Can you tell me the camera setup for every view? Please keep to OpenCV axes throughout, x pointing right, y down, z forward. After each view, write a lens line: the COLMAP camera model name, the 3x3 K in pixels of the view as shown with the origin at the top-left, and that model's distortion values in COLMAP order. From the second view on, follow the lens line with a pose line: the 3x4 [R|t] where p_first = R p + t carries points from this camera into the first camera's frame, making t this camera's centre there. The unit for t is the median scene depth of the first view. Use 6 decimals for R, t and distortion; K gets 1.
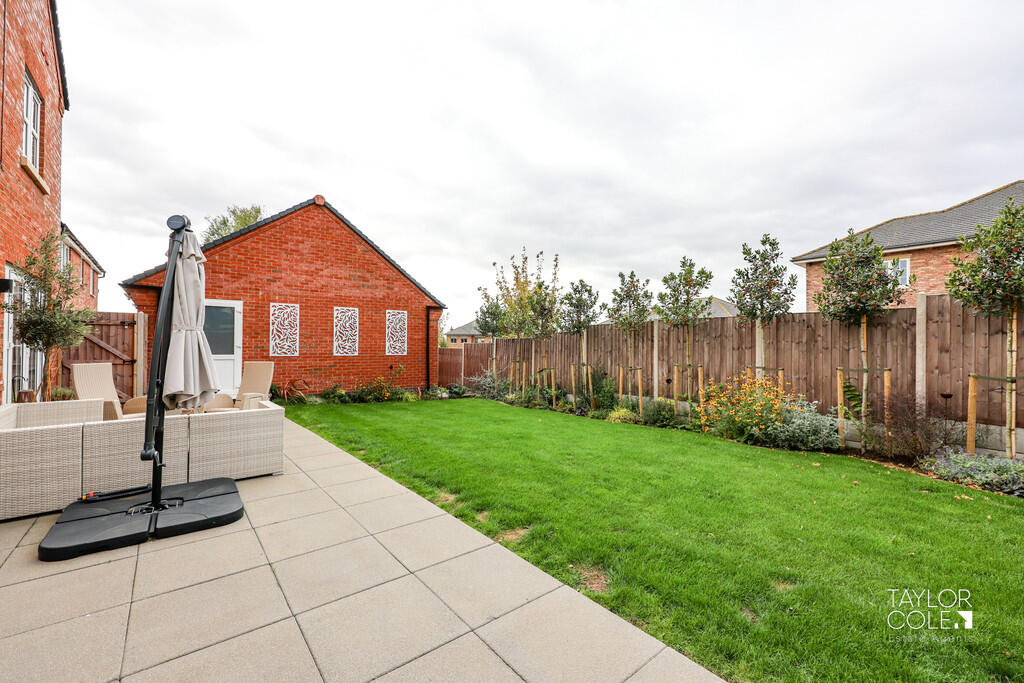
lens RADIAL K [[415.7, 0, 516.3], [0, 415.7, 340.4], [0, 0, 1]] dist [-0.001429, -0.000026]
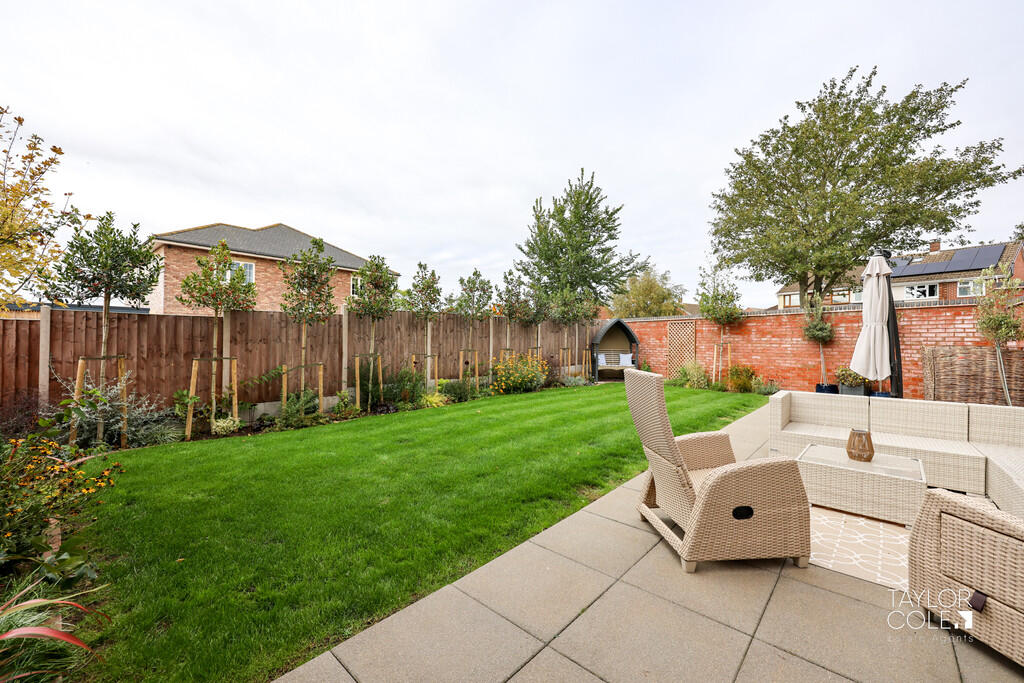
lens RADIAL K [[415.7, 0, 509.2], [0, 415.7, 341.6], [0, 0, 1]] dist [-0.001429, -0.000026]
pose [[-0.106968, -0.009260, 0.994219, -0.817875], [-0.023242, 0.999707, 0.006811, 0.017737], [-0.993991, -0.022379, -0.107152, 0.879744]]
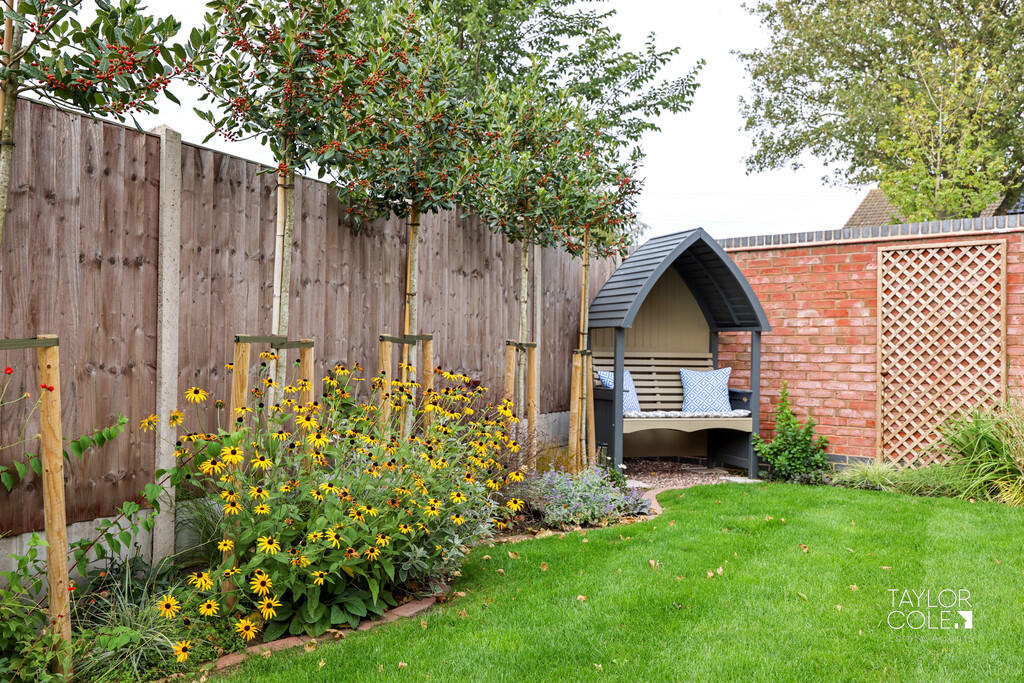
lens RADIAL K [[929.5, 0, 511.1], [0, 929.5, 341.8], [0, 0, 1]] dist [0.022621, 0.007778]
pose [[-0.406392, -0.000487, 0.913699, -0.164843], [-0.023786, 0.999667, -0.010047, 0.046446], [-0.913389, -0.025816, -0.406268, 0.838538]]
